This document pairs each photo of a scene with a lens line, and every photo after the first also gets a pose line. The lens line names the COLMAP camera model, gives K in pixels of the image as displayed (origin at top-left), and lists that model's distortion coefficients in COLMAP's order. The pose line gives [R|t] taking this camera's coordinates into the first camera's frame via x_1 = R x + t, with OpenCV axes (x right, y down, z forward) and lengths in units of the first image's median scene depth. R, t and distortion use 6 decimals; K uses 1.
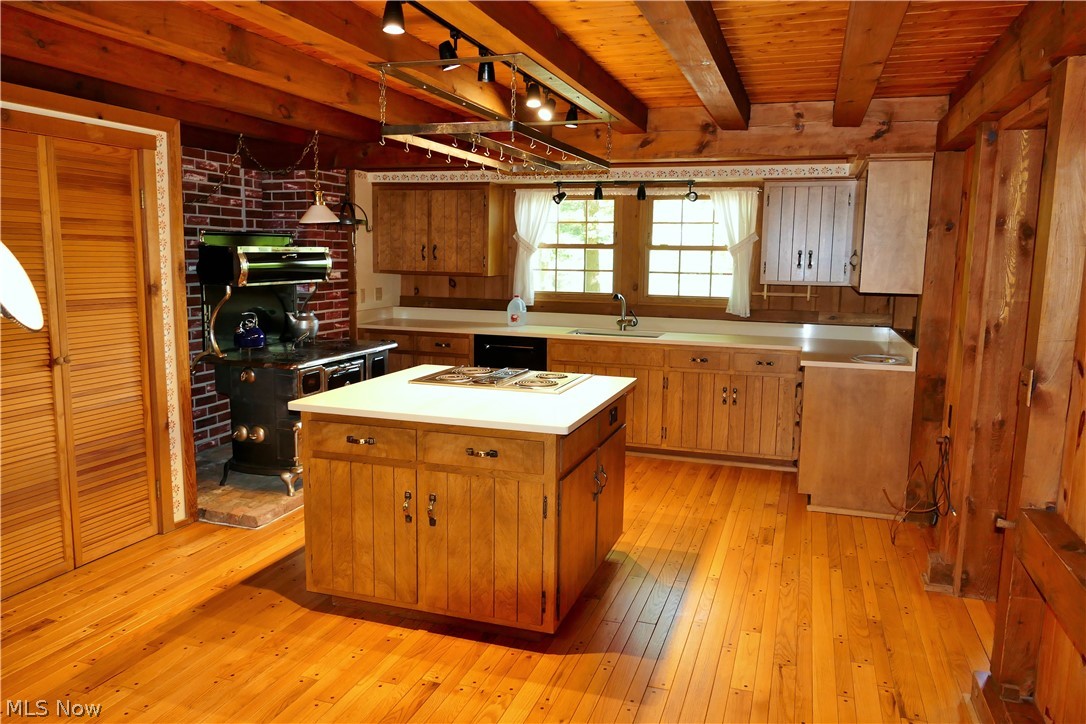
lens RADIAL K [[774.1, 0, 543.0], [0, 774.1, 362.0], [0, 0, 1]] dist [-0.011172, -0.002587]
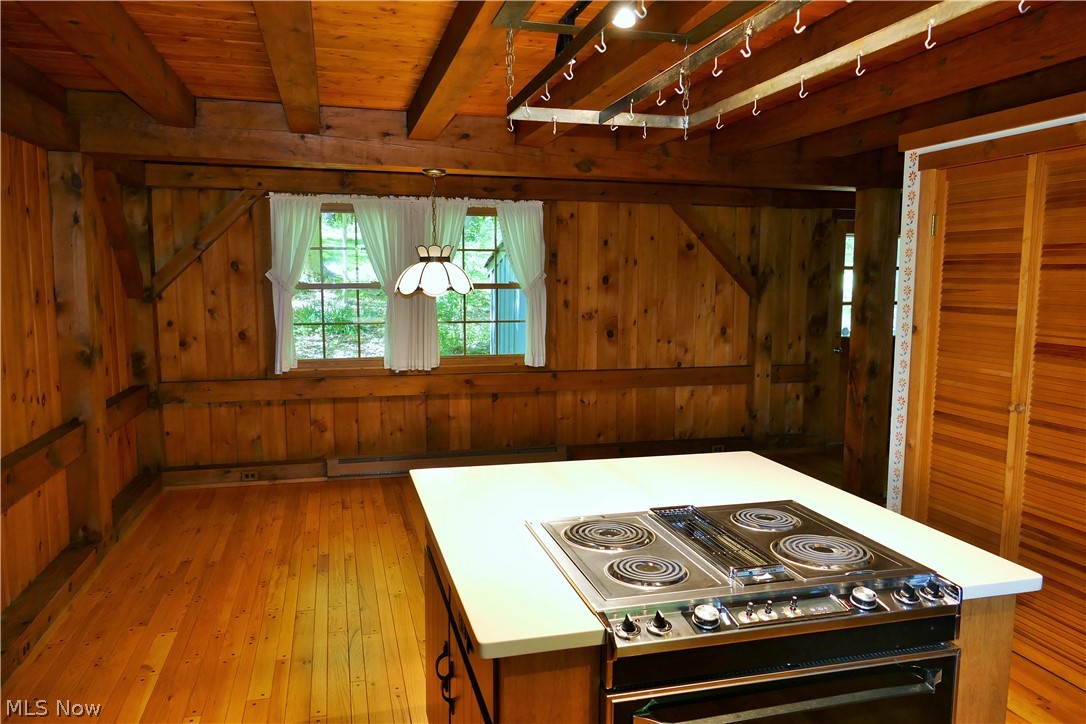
lens RADIAL K [[774.1, 0, 543.0], [0, 774.1, 362.0], [0, 0, 1]] dist [-0.011172, -0.002587]
pose [[-0.829944, 0.046418, -0.555913, 0.319613], [-0.093152, 0.971008, 0.220149, -0.201826], [0.550015, 0.234496, -0.801558, 1.438648]]
